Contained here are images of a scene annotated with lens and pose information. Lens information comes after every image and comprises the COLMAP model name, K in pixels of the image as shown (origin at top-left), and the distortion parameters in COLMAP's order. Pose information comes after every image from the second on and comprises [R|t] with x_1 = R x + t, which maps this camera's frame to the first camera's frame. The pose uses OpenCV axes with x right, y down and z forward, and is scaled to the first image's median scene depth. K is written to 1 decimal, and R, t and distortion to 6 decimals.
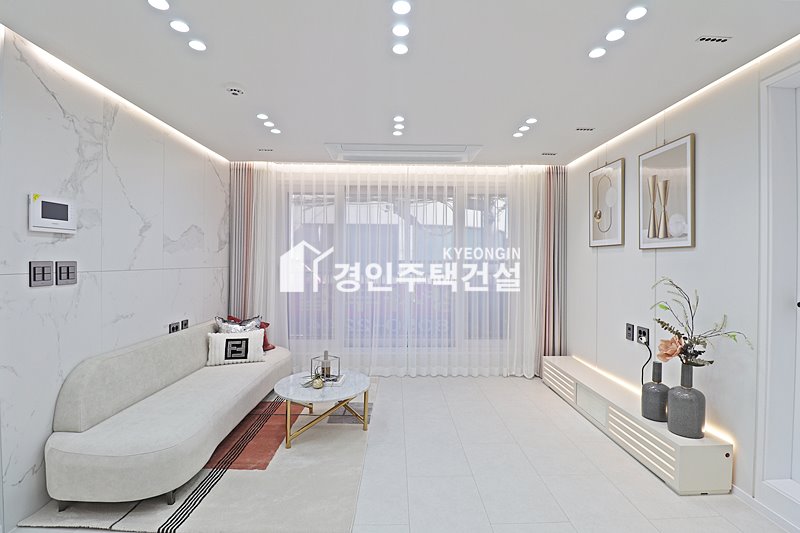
lens RADIAL K [[371.5, 0, 403.1], [0, 371.5, 262.9], [0, 0, 1]] dist [0.000289, -0.011647]
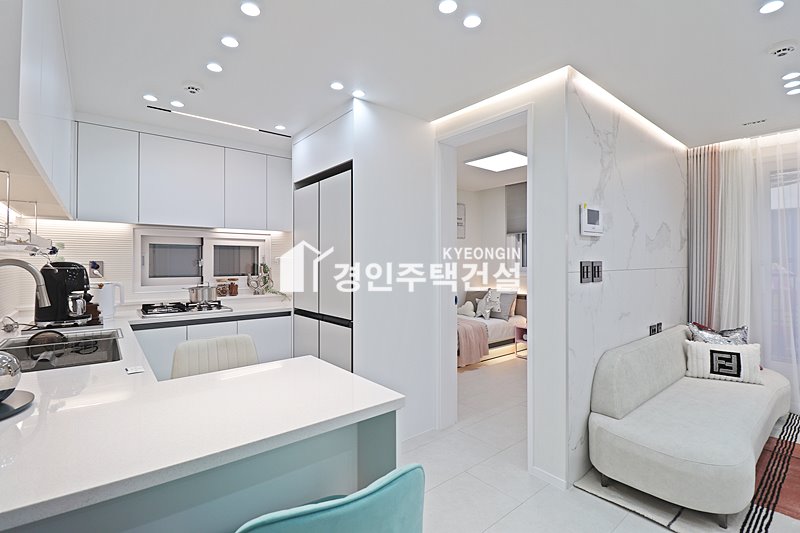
lens RADIAL K [[371.5, 0, 402.7], [0, 371.5, 261.6], [0, 0, 1]] dist [0.000289, -0.011647]
pose [[0.622866, -0.009650, -0.782269, -0.250236], [0.004375, 0.999951, -0.008851, 0.002543], [0.782316, 0.002091, 0.622878, -0.107189]]
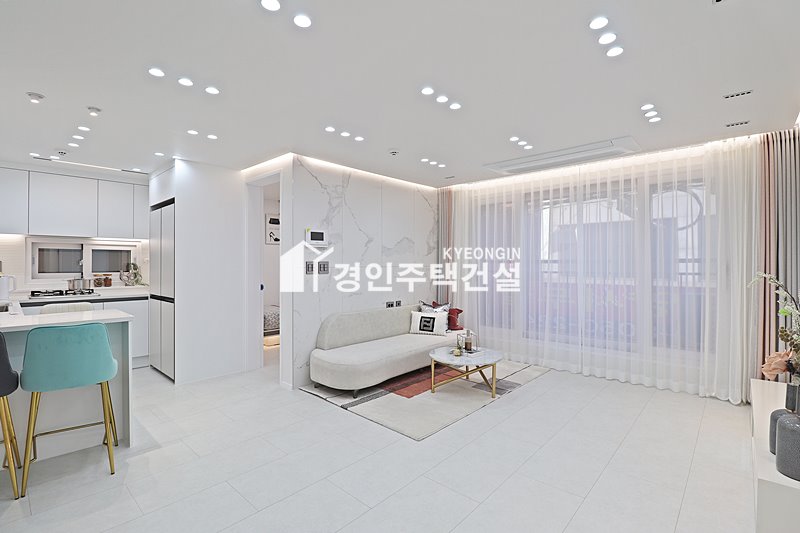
lens RADIAL K [[371.5, 0, 405.2], [0, 371.5, 262.5], [0, 0, 1]] dist [0.000289, -0.011647]
pose [[0.728267, -0.009951, -0.685221, 0.462727], [0.003611, 0.999936, -0.010685, 0.014414], [0.685284, 0.005307, 0.728256, -0.079855]]
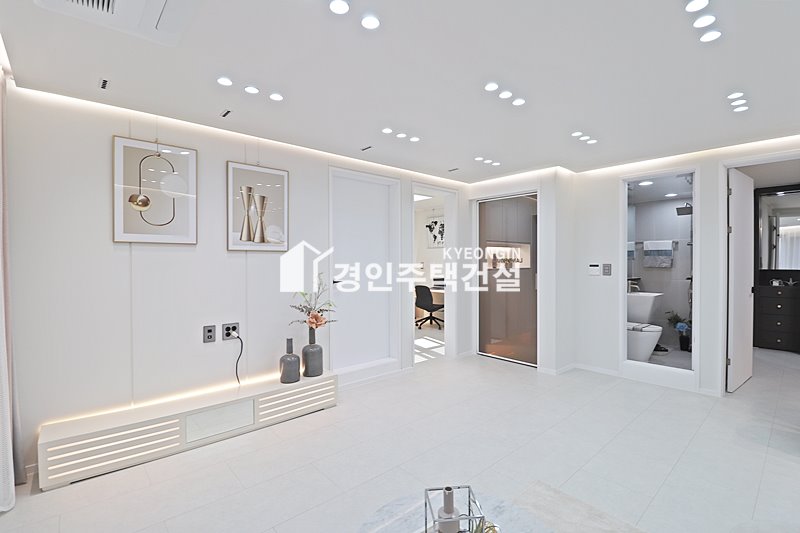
lens RADIAL K [[371.5, 0, 398.9], [0, 371.5, 266.1], [0, 0, 1]] dist [0.000289, -0.011647]
pose [[-0.652253, -0.008190, 0.757957, -0.418128], [0.006163, 0.999851, 0.016107, -0.005038], [-0.757976, 0.015177, -0.652106, 1.161546]]
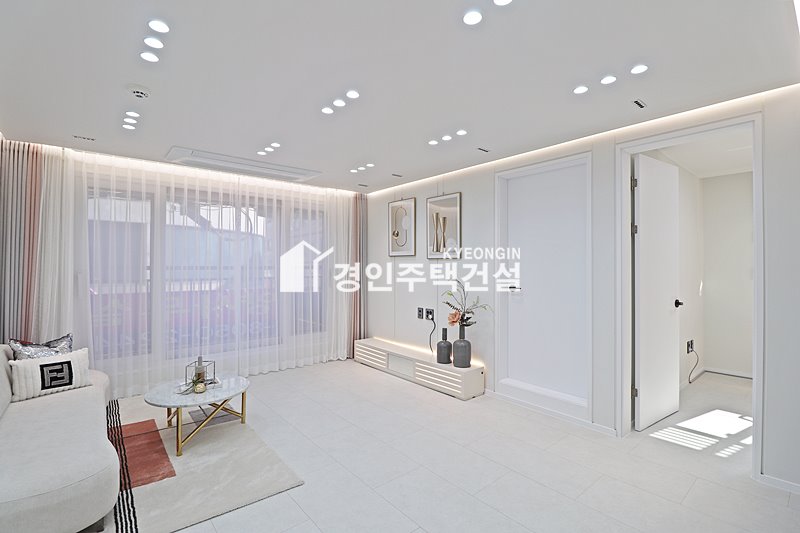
lens RADIAL K [[371.5, 0, 399.4], [0, 371.5, 263.3], [0, 0, 1]] dist [0.000289, -0.011647]
pose [[0.780561, -0.000211, 0.625080, -0.371224], [0.006392, 0.999950, -0.007644, -0.006130], [-0.625047, 0.009962, 0.780523, -0.120153]]
